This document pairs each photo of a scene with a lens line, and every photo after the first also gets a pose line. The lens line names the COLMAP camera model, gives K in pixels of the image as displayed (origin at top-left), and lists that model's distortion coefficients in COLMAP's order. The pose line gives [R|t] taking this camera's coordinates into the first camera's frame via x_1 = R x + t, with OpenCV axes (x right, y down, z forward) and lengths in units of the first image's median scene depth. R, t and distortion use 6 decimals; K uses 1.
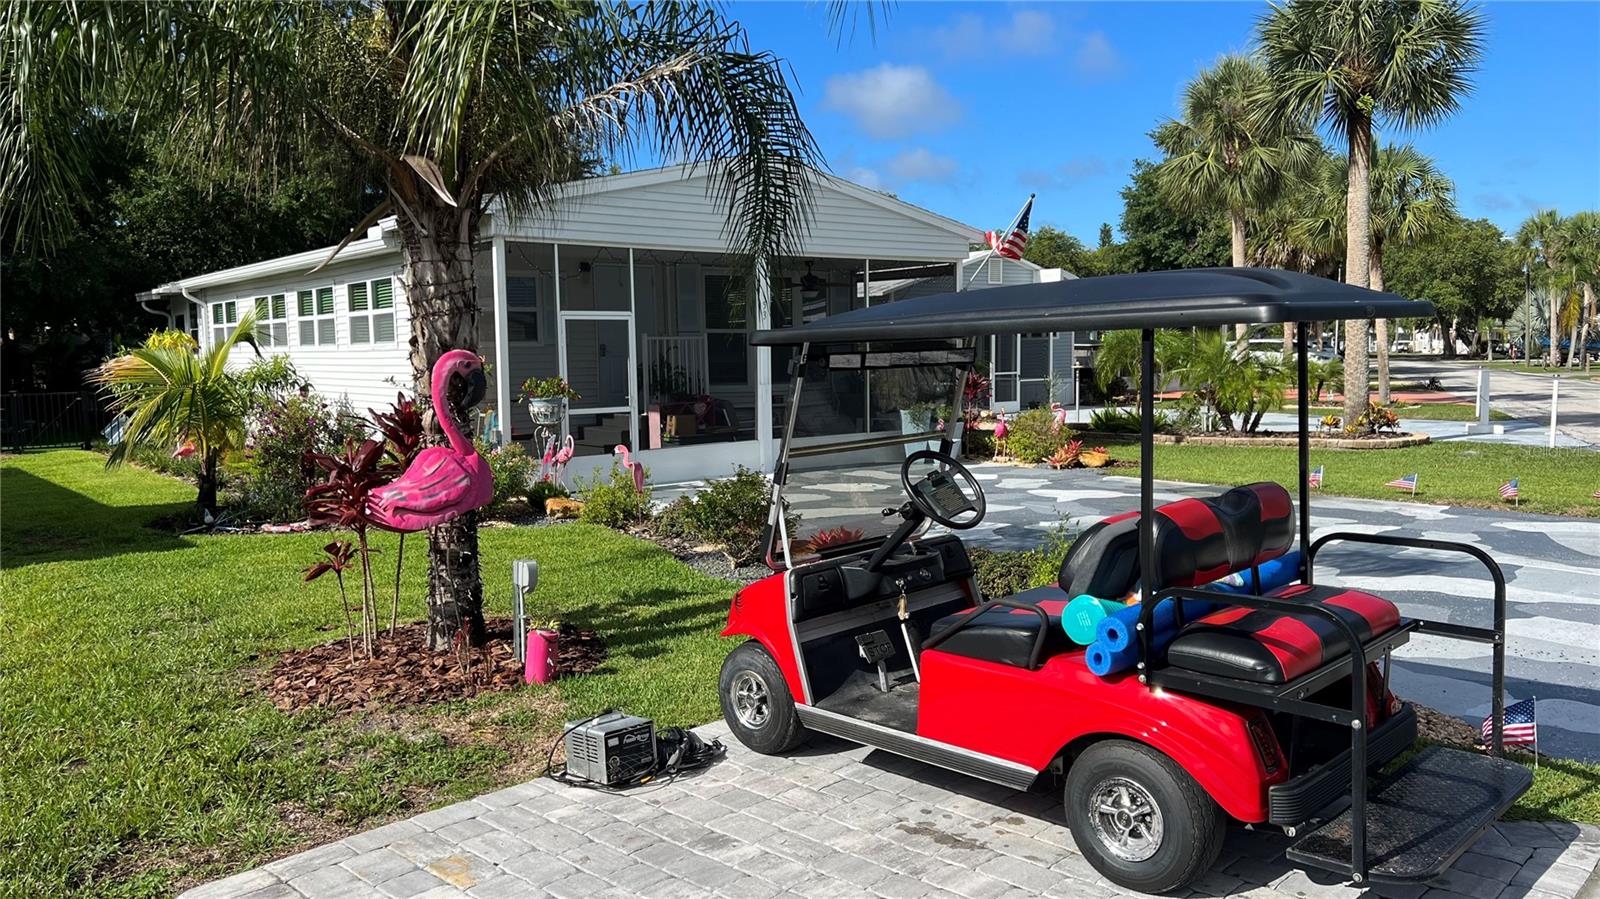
lens RADIAL K [[1217.8, 0, 800.0], [0, 1217.8, 449.5], [0, 0, 1]] dist [0.065188, -0.133788]
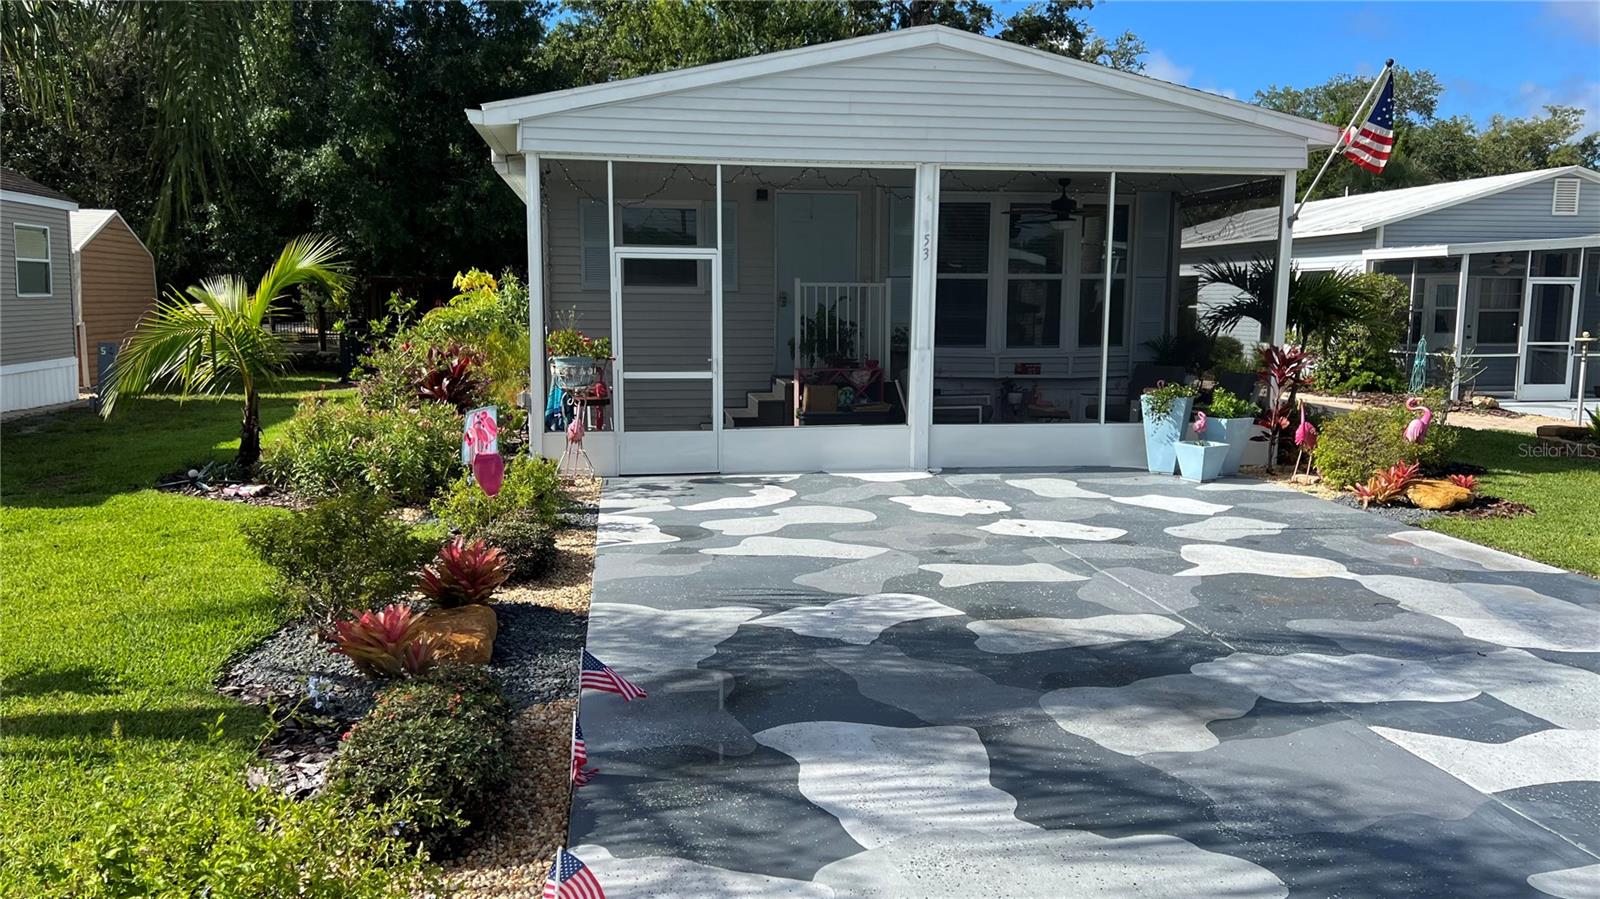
lens RADIAL K [[1217.8, 0, 800.0], [0, 1217.8, 449.5], [0, 0, 1]] dist [0.065188, -0.133788]
pose [[0.863588, 0.081048, -0.497642, 0.270608], [-0.059003, 0.996459, 0.059896, -0.032849], [0.500734, -0.022363, 0.865312, 0.323696]]
